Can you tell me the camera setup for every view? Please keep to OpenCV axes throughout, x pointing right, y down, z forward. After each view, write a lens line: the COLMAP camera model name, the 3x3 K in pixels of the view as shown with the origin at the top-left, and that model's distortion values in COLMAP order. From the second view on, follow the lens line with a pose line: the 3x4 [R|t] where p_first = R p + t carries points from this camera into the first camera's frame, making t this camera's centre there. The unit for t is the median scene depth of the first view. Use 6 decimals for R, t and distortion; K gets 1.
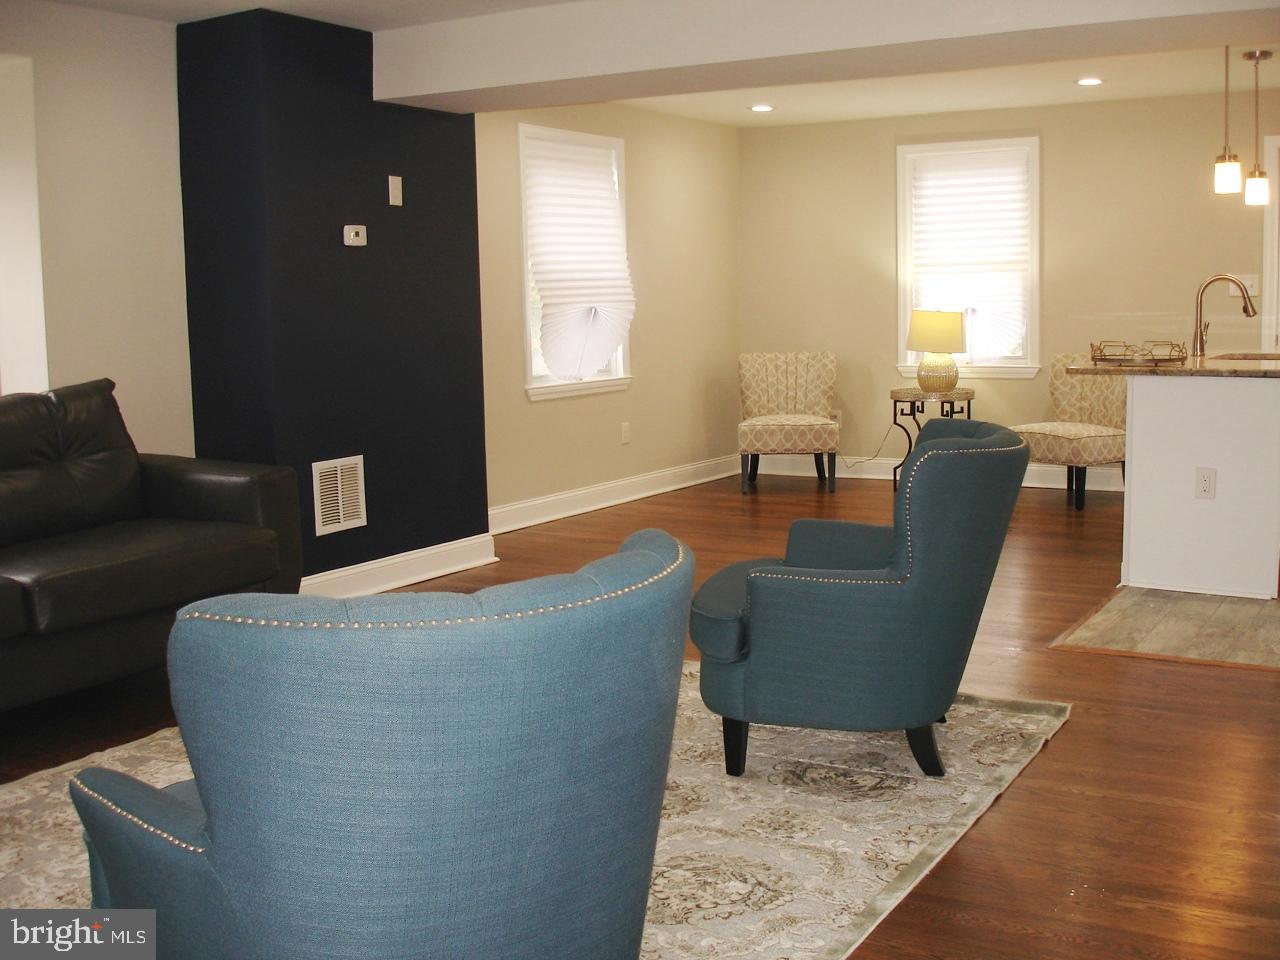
lens RADIAL K [[1416.8, 0, 657.2], [0, 1416.8, 484.8], [0, 0, 1]] dist [-0.112701, 0.000000]
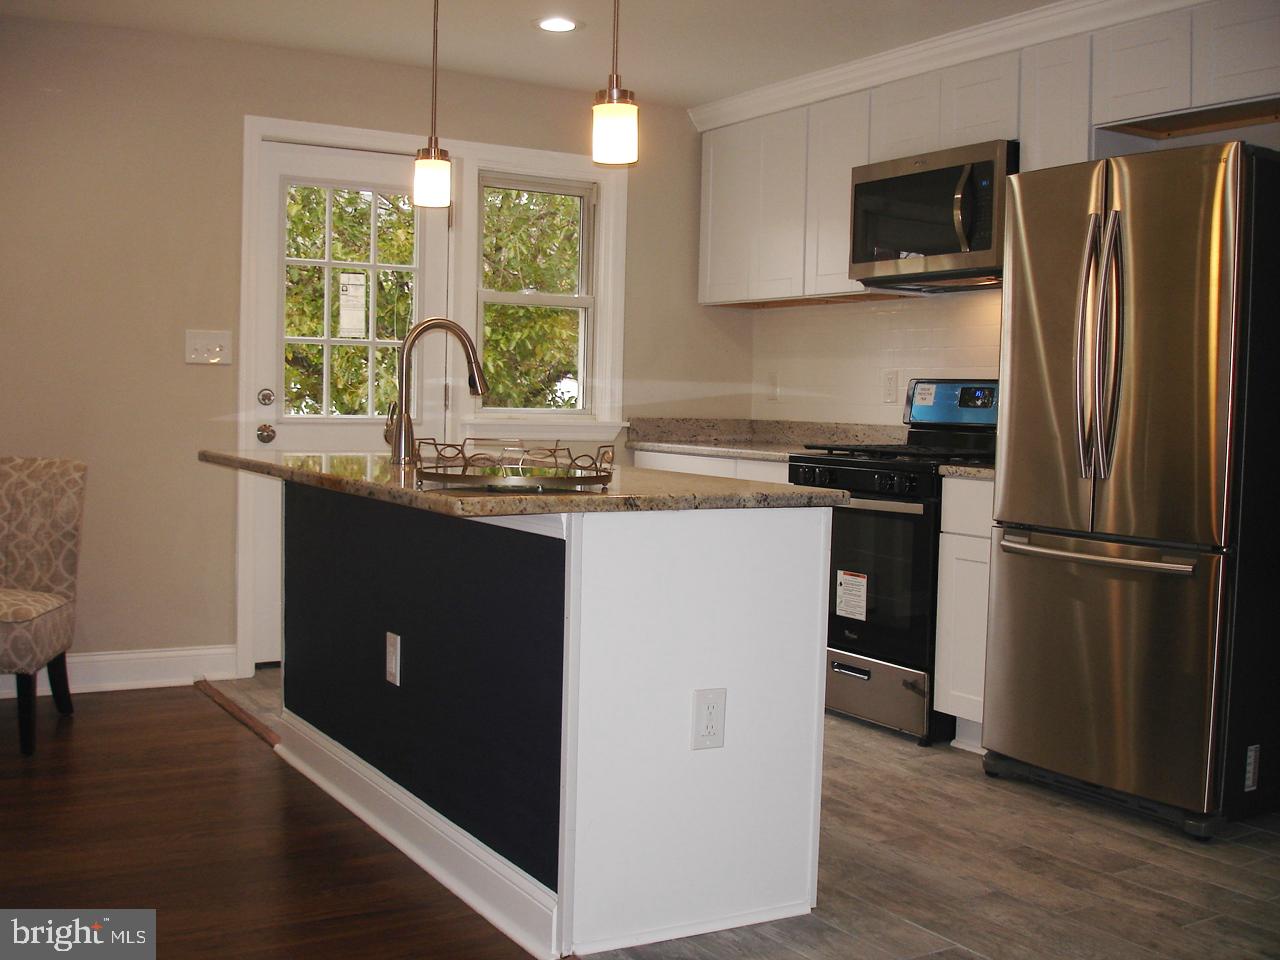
lens RADIAL K [[1416.8, 0, 643.9], [0, 1416.8, 482.8], [0, 0, 1]] dist [-0.112701, 0.000000]
pose [[0.468103, -0.021015, 0.883424, -0.057370], [0.080820, 0.996545, -0.019118, -0.065364], [-0.879971, 0.080347, 0.468184, 0.642041]]
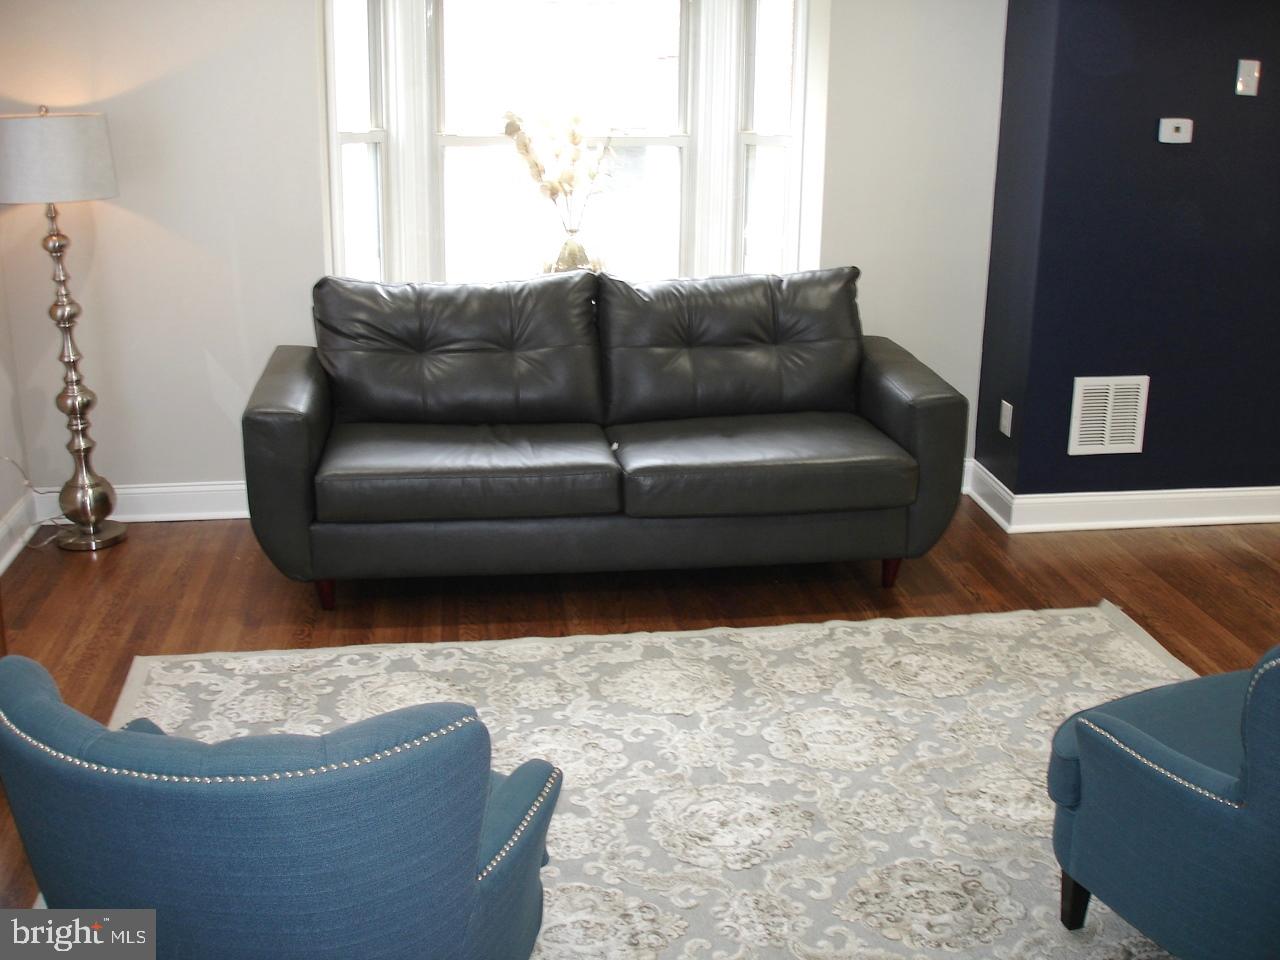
lens RADIAL K [[1416.8, 0, 653.9], [0, 1416.8, 483.1], [0, 0, 1]] dist [-0.112701, 0.000000]
pose [[0.623642, 0.263636, -0.735913, 0.235054], [-0.126285, 0.963026, 0.237979, -0.112345], [0.771442, -0.055479, 0.633876, 0.166568]]
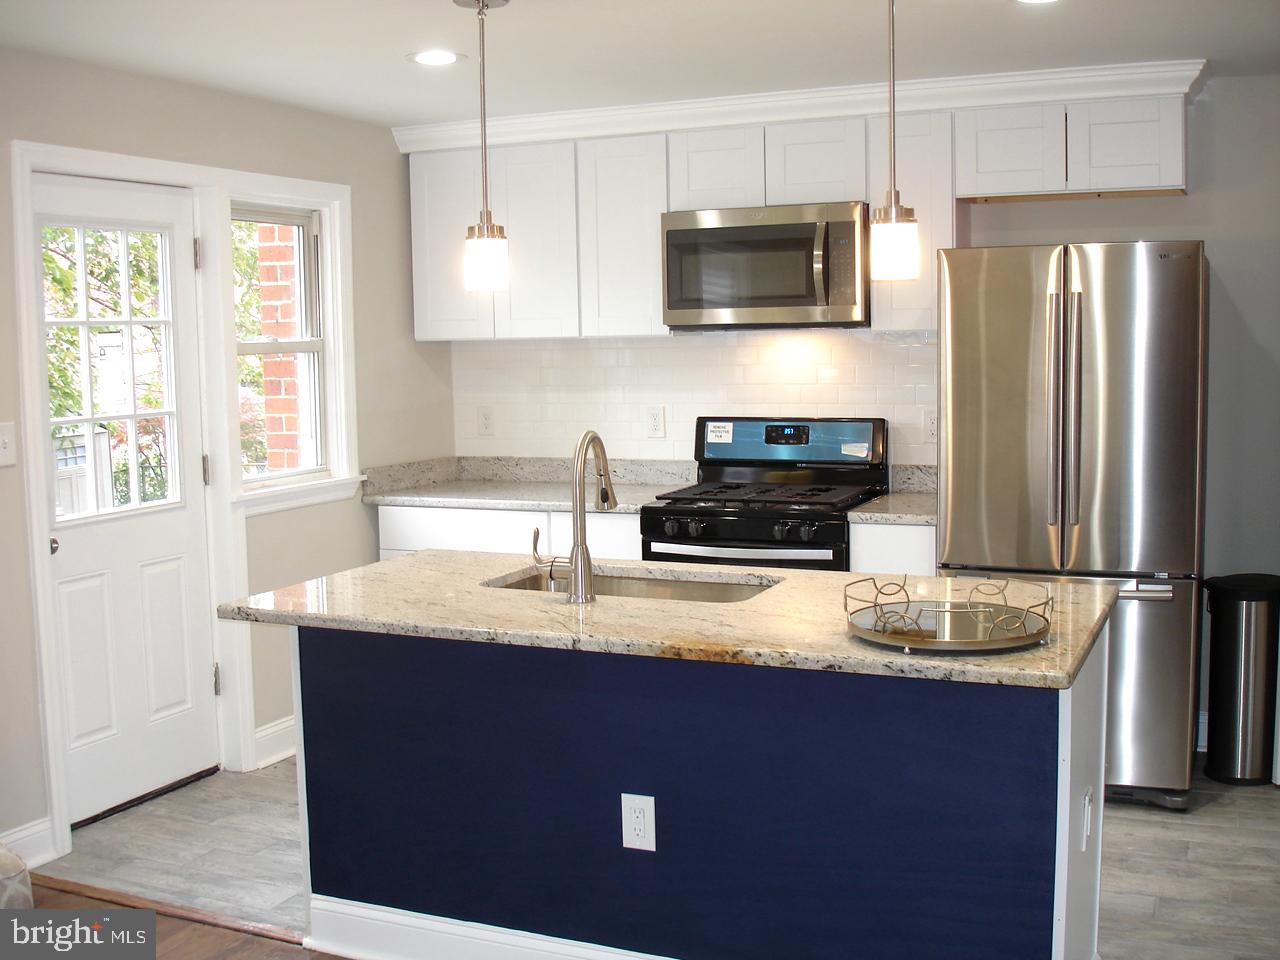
lens RADIAL K [[1416.8, 0, 647.0], [0, 1416.8, 481.5], [0, 0, 1]] dist [-0.112701, 0.000000]
pose [[-0.120954, -0.079218, 0.989492, -0.095207], [0.149029, 0.984064, 0.097001, -0.174096], [-0.981407, 0.159196, -0.107220, 1.000941]]
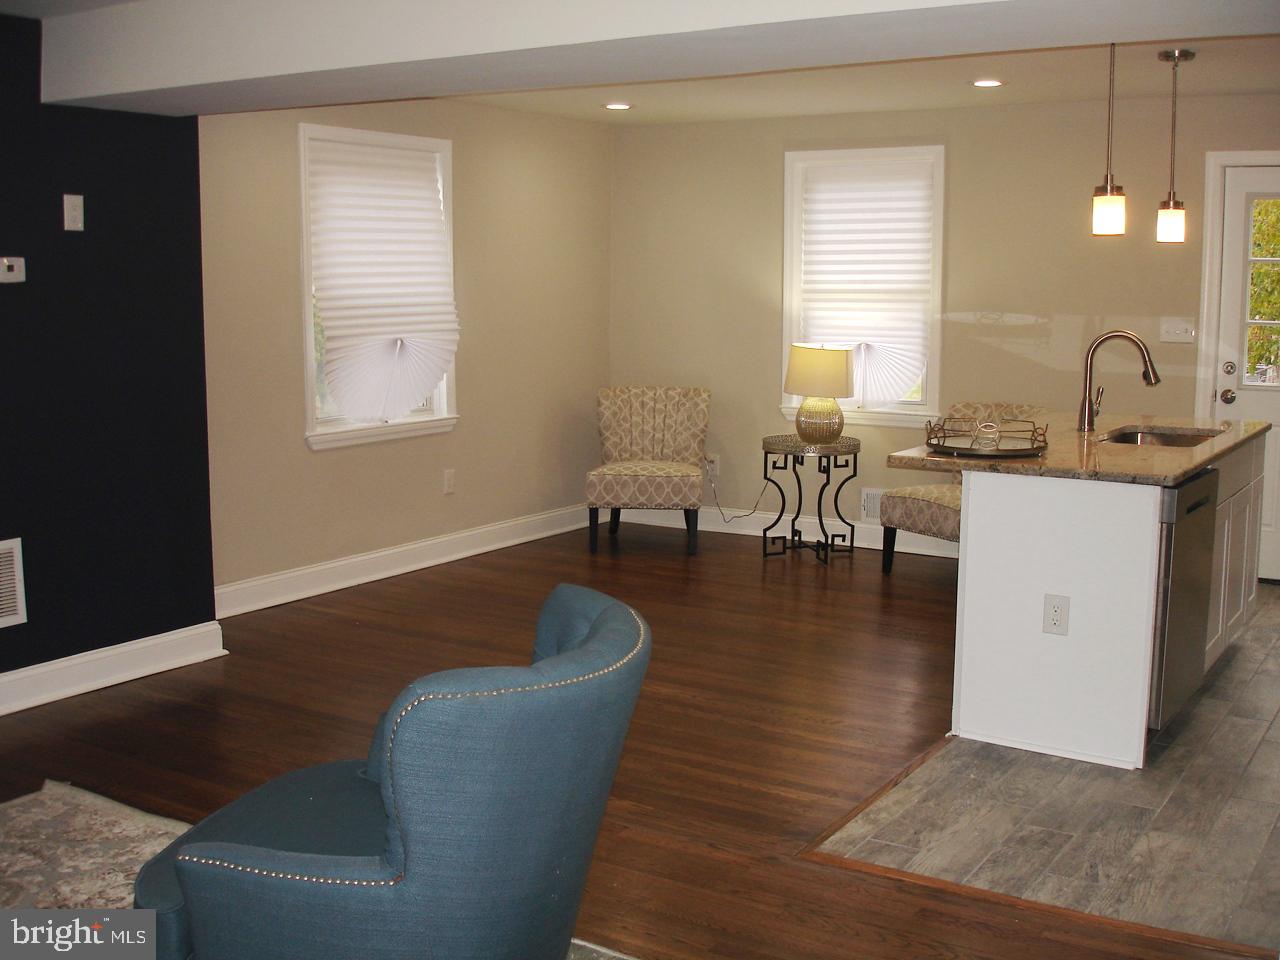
lens RADIAL K [[1416.8, 0, 650.5], [0, 1416.8, 484.5], [0, 0, 1]] dist [-0.112701, 0.000000]
pose [[0.999363, 0.028071, -0.022024, 0.152577], [-0.027756, 0.999510, 0.014487, -0.064900], [0.022420, -0.013866, 0.999652, 0.181086]]
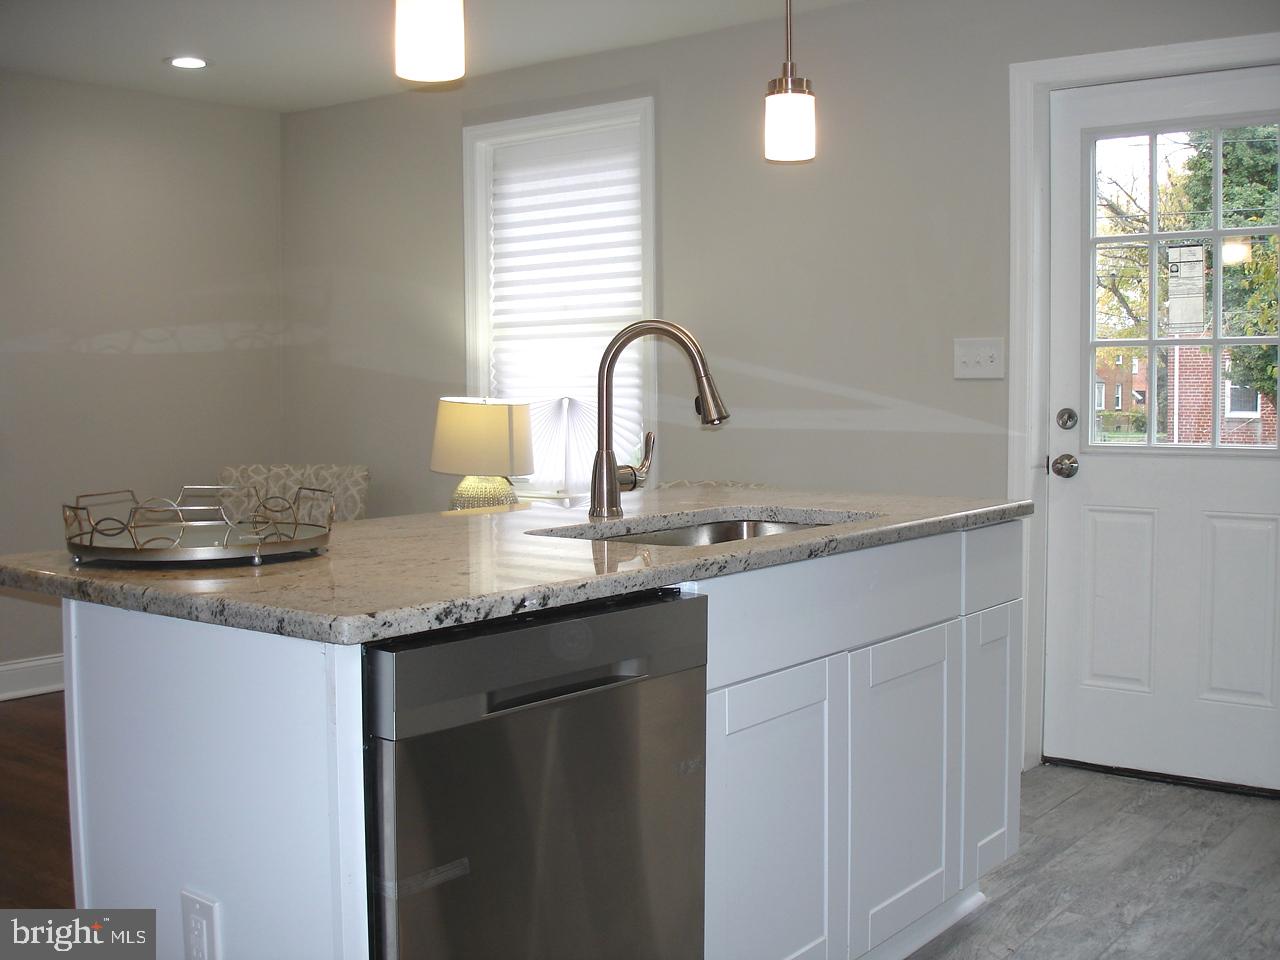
lens RADIAL K [[1416.8, 0, 658.3], [0, 1416.8, 492.7], [0, 0, 1]] dist [-0.112701, 0.000000]
pose [[0.992739, 0.025654, -0.117518, 0.443839], [-0.031960, 0.998131, -0.052092, -0.076299], [0.115962, 0.055469, 0.991704, 0.569302]]
